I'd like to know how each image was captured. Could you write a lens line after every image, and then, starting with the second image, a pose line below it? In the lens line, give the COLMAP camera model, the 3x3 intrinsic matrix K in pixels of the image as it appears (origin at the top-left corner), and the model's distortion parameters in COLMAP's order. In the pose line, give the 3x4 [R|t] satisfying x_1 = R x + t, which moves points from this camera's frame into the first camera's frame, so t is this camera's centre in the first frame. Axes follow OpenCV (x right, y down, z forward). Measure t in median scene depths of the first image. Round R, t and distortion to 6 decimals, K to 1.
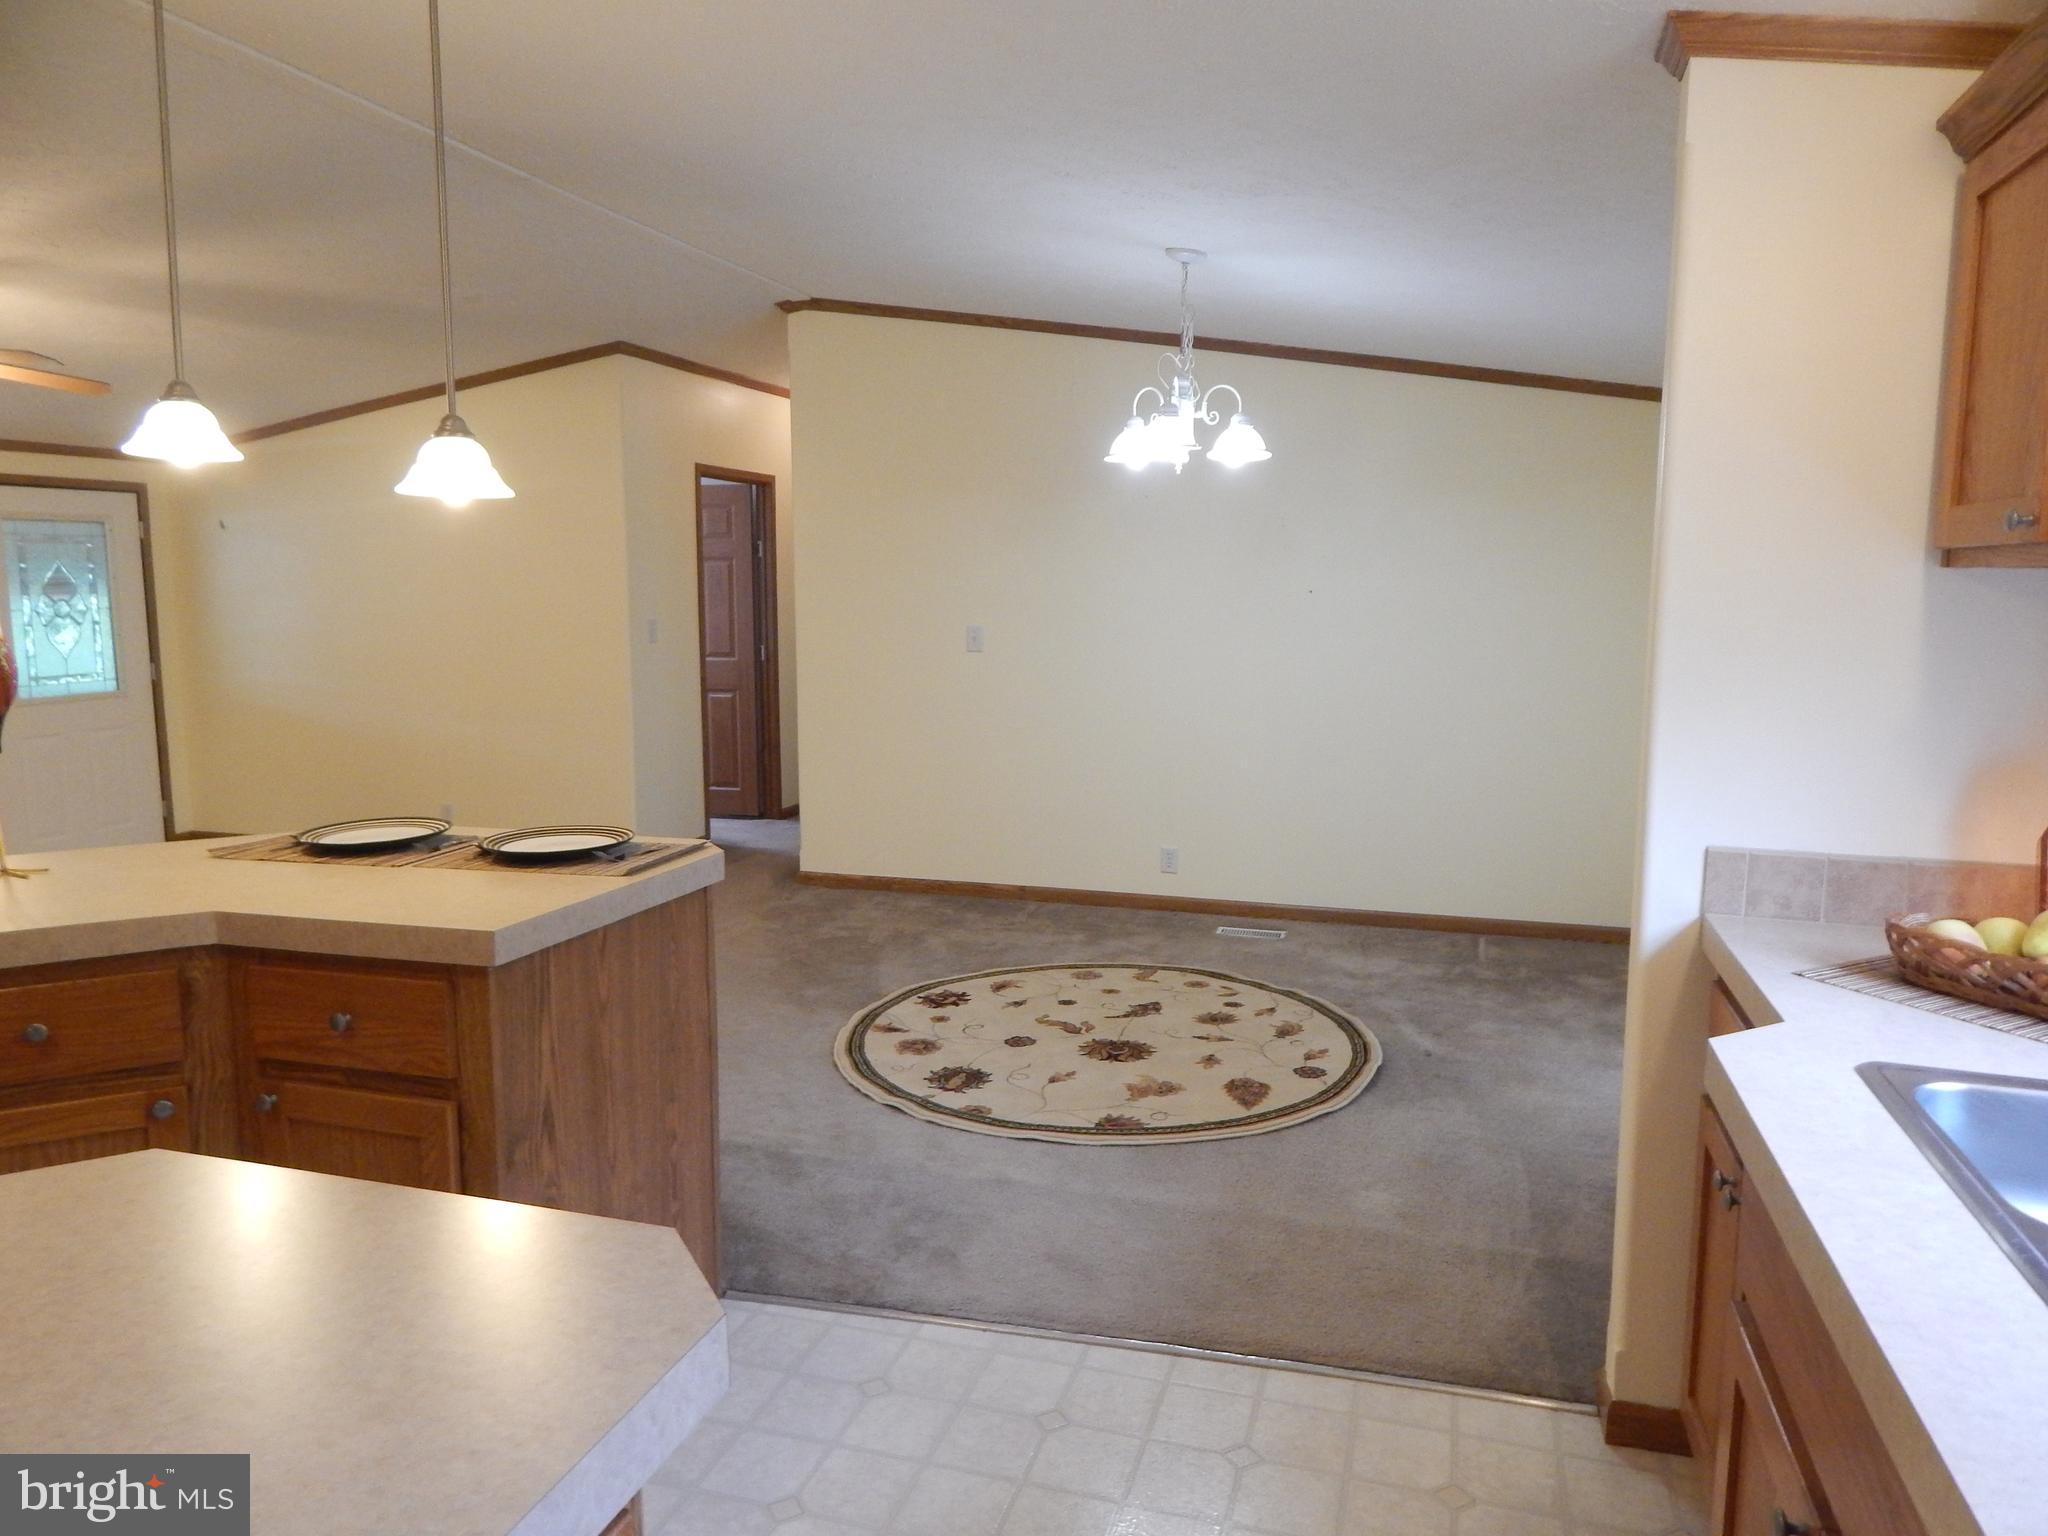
lens RADIAL K [[1367.9, 0, 1024.0], [0, 1367.9, 768.0], [0, 0, 1]] dist [0.004406, -0.014309]
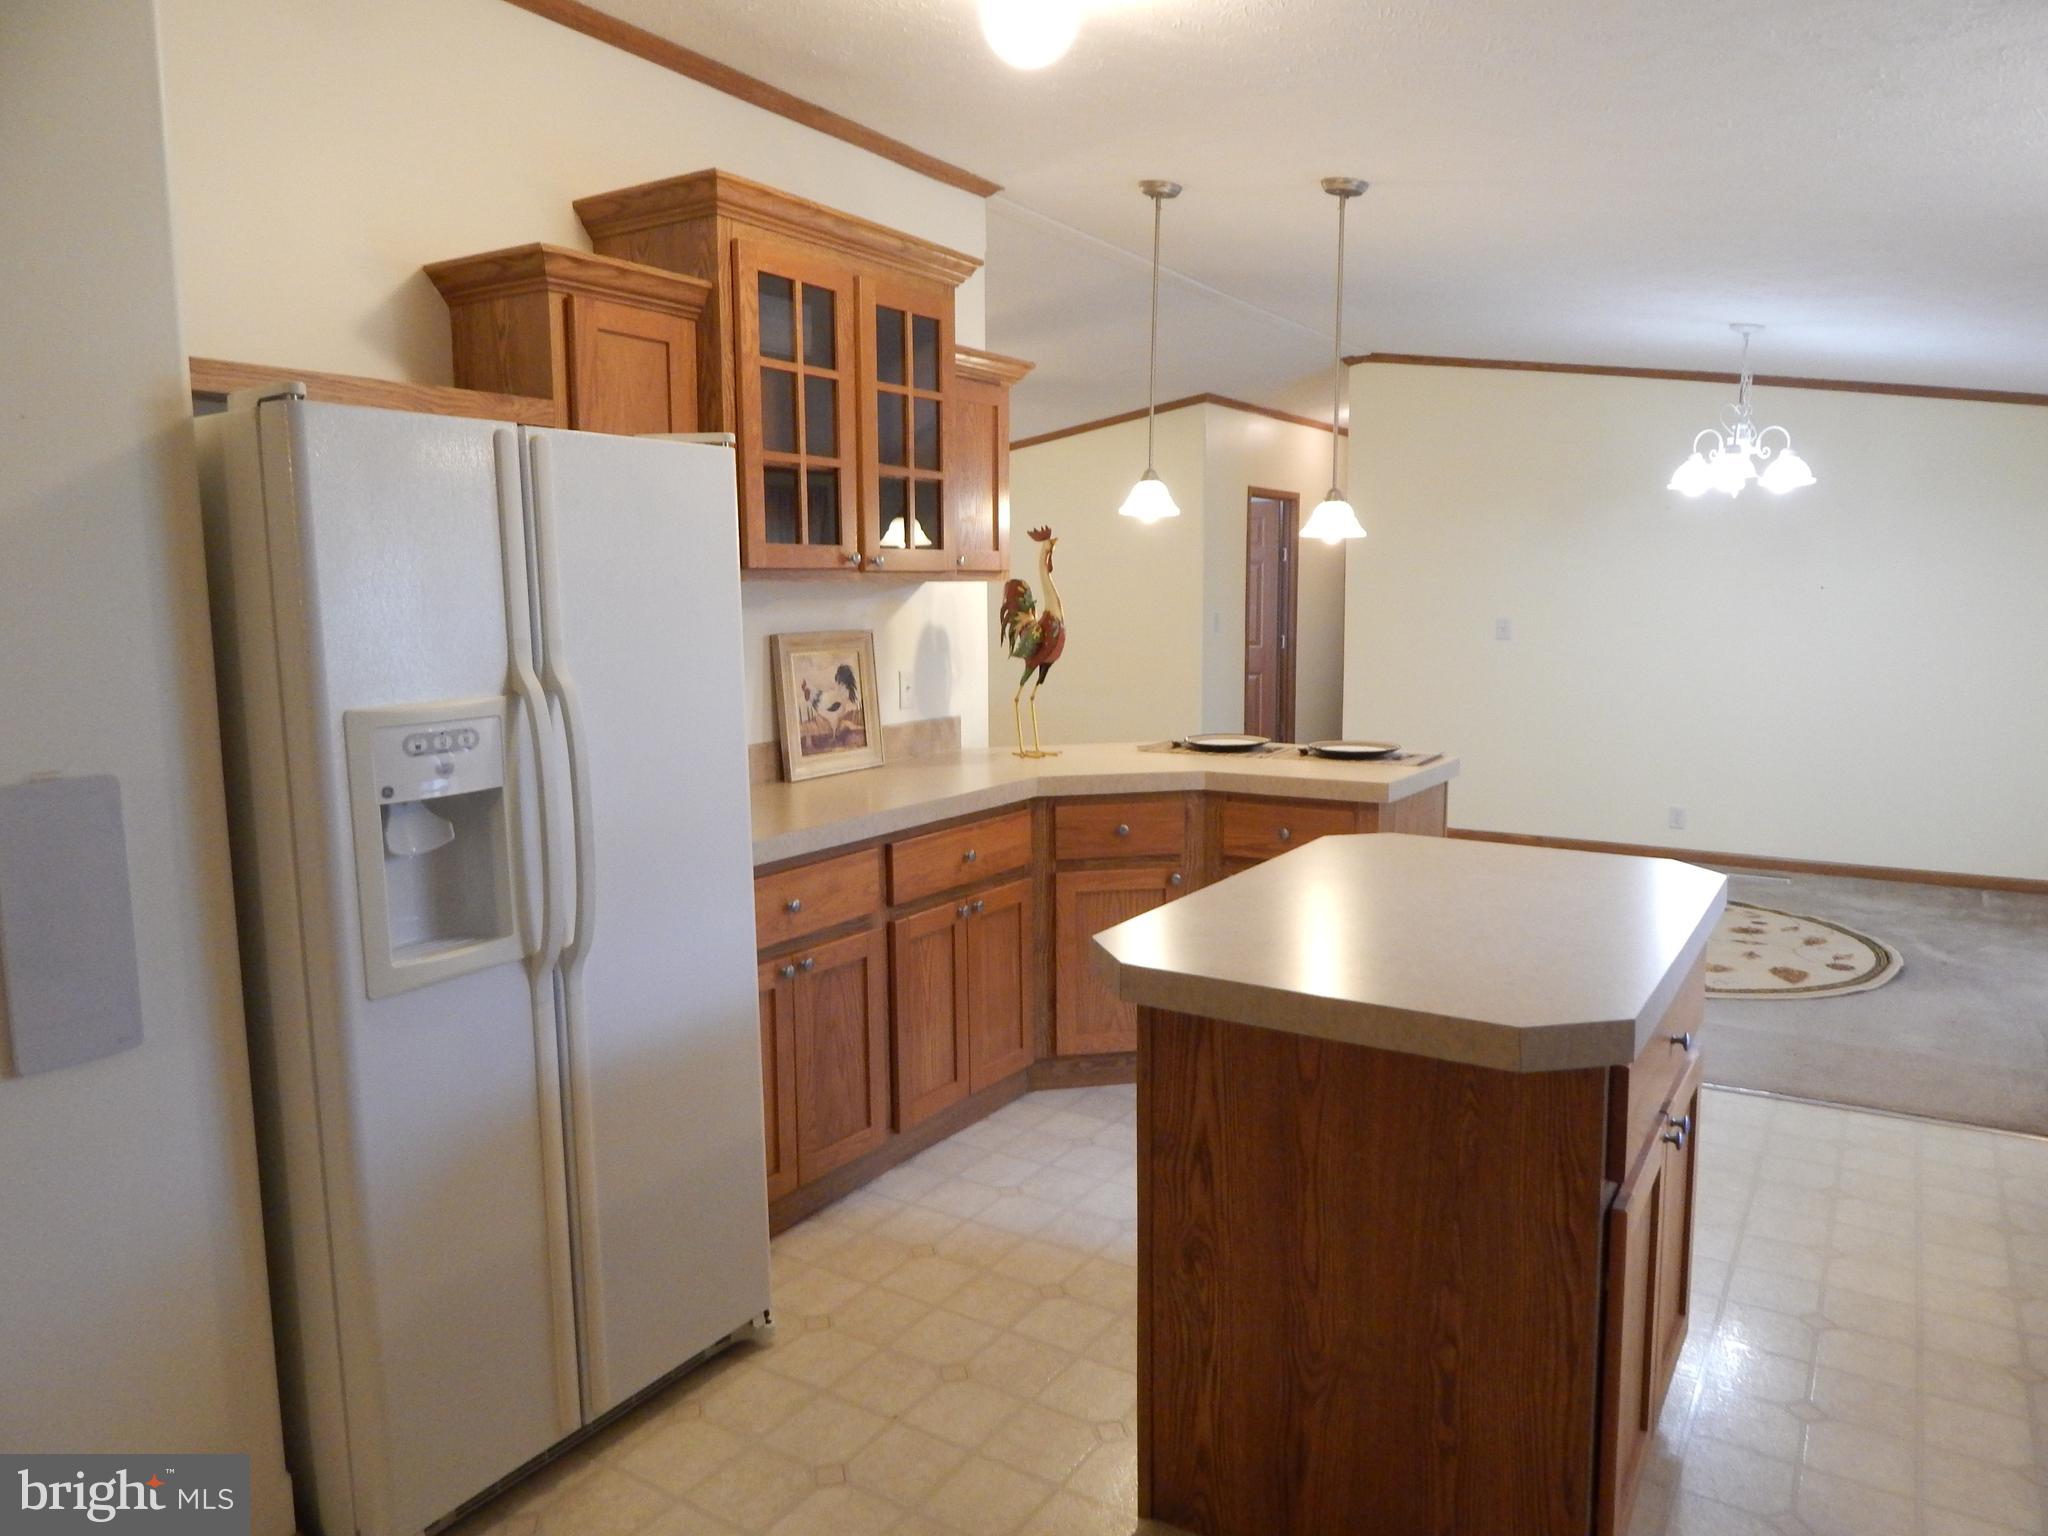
lens RADIAL K [[1355.3, 0, 998.1], [0, 1355.3, 763.1], [0, 0, 1]] dist [0.004694, -0.023556]
pose [[0.959522, 0.033224, -0.279665, -0.188984], [-0.033388, 0.999434, 0.004178, 0.051046], [0.279646, 0.005329, 0.960088, -0.410514]]
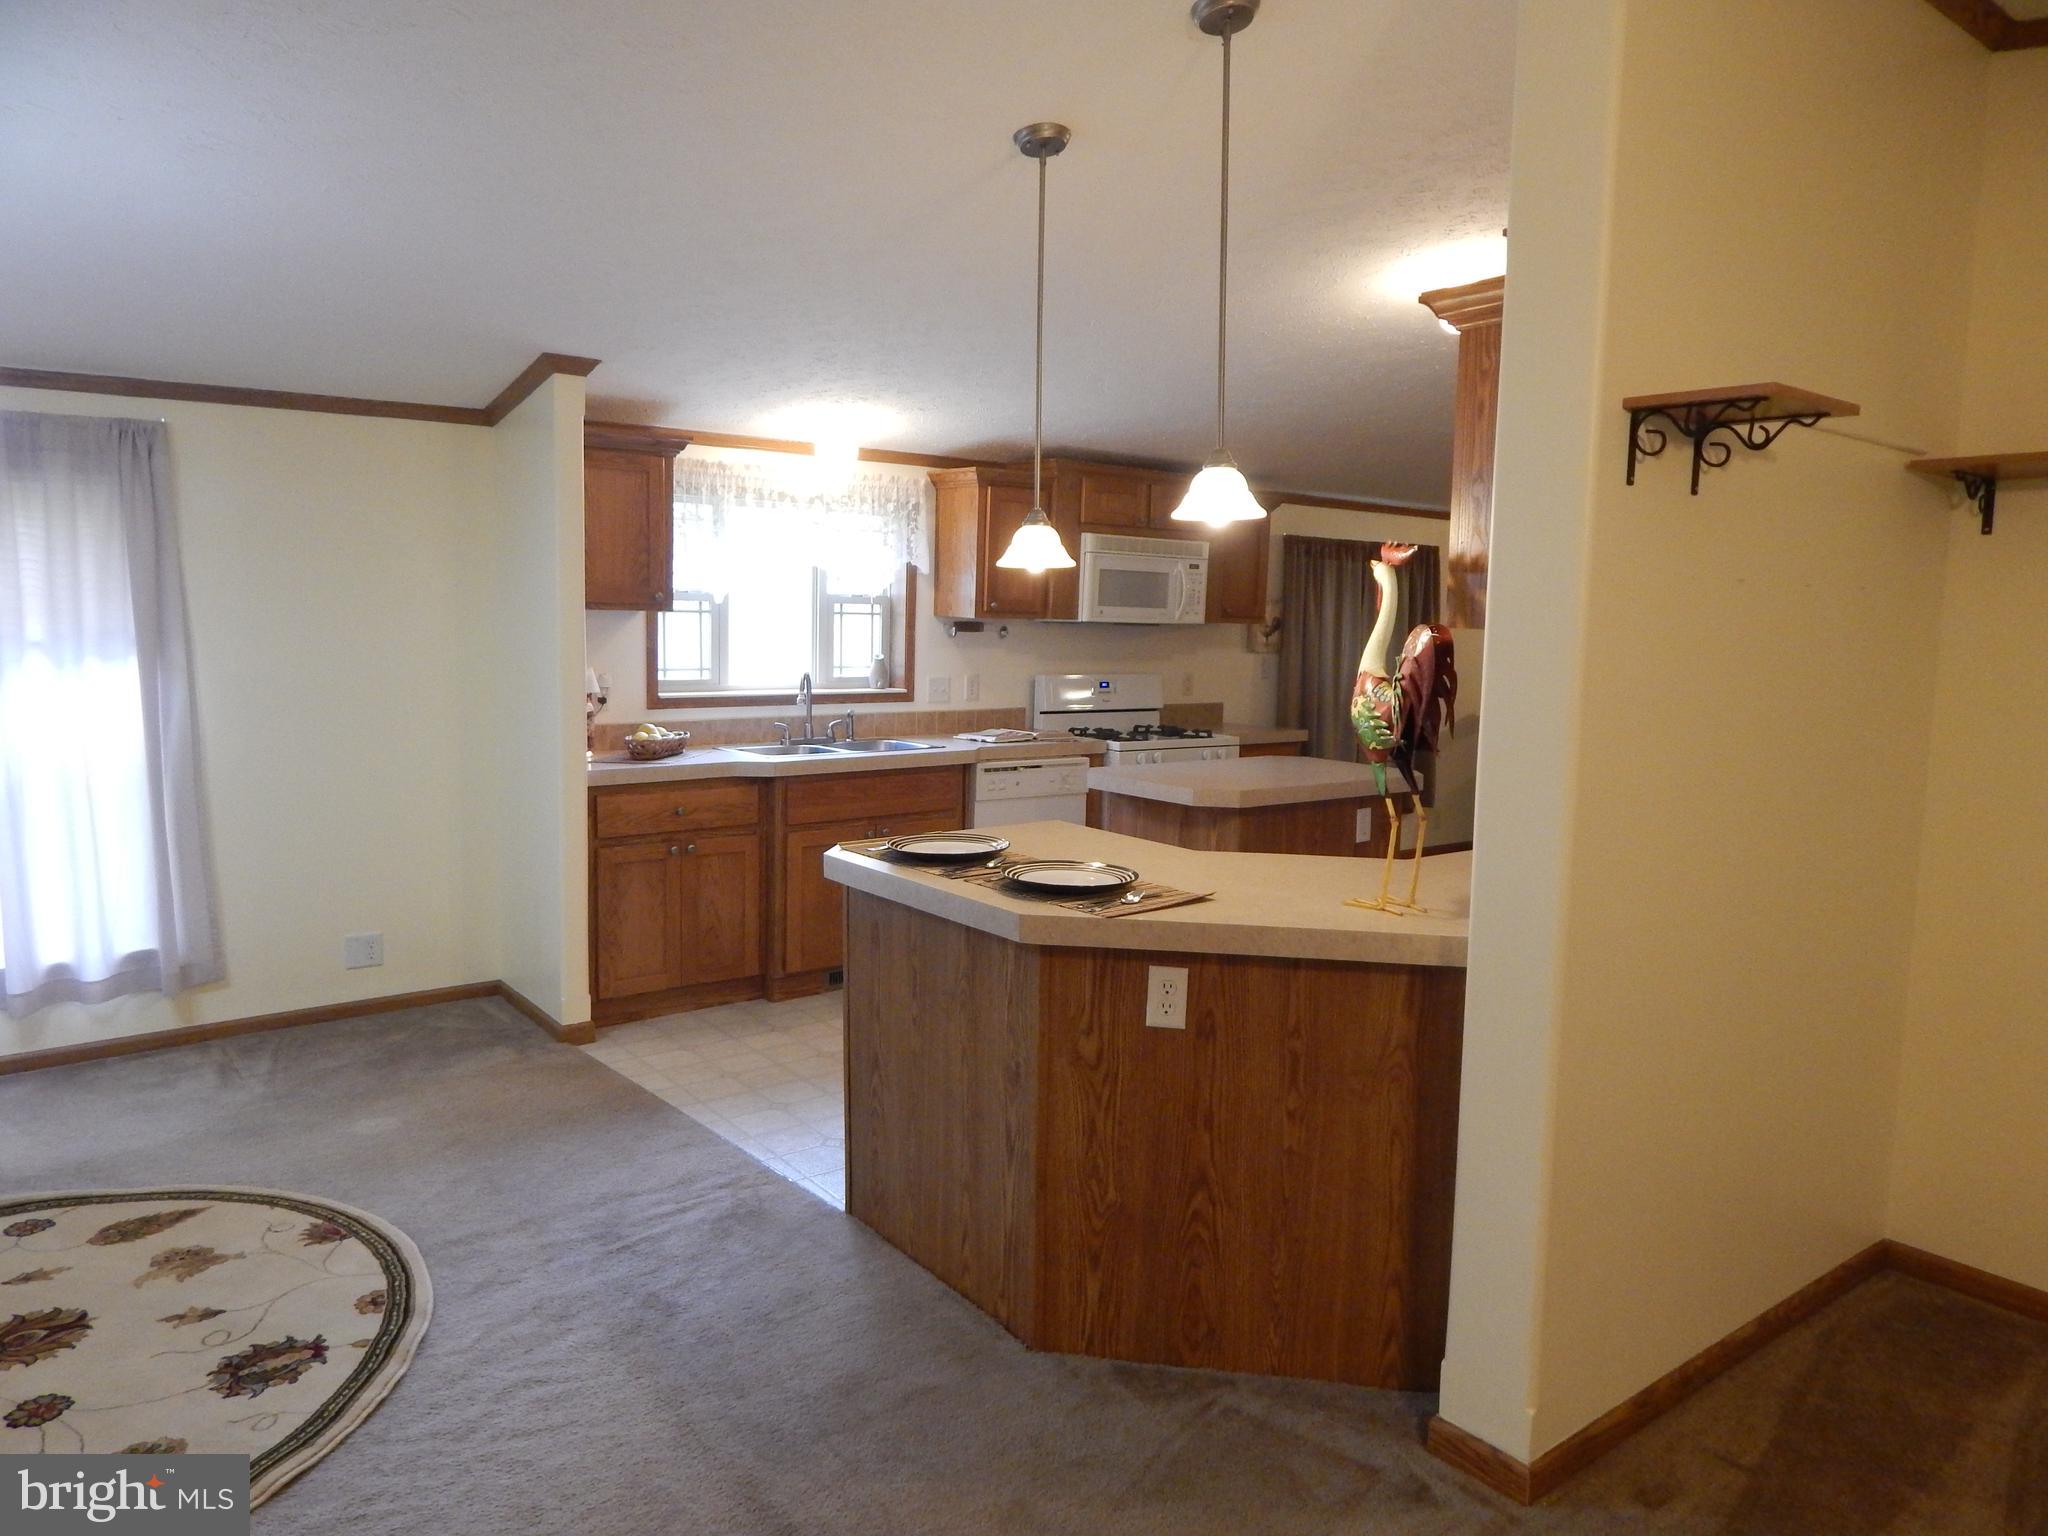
lens RADIAL K [[1367.9, 0, 1024.0], [0, 1367.9, 768.0], [0, 0, 1]] dist [0.004406, -0.014309]
pose [[-0.824459, -0.053488, 0.563389, -0.655895], [0.080044, 0.974494, 0.209654, -0.145545], [-0.560233, 0.217947, -0.799148, 1.193110]]
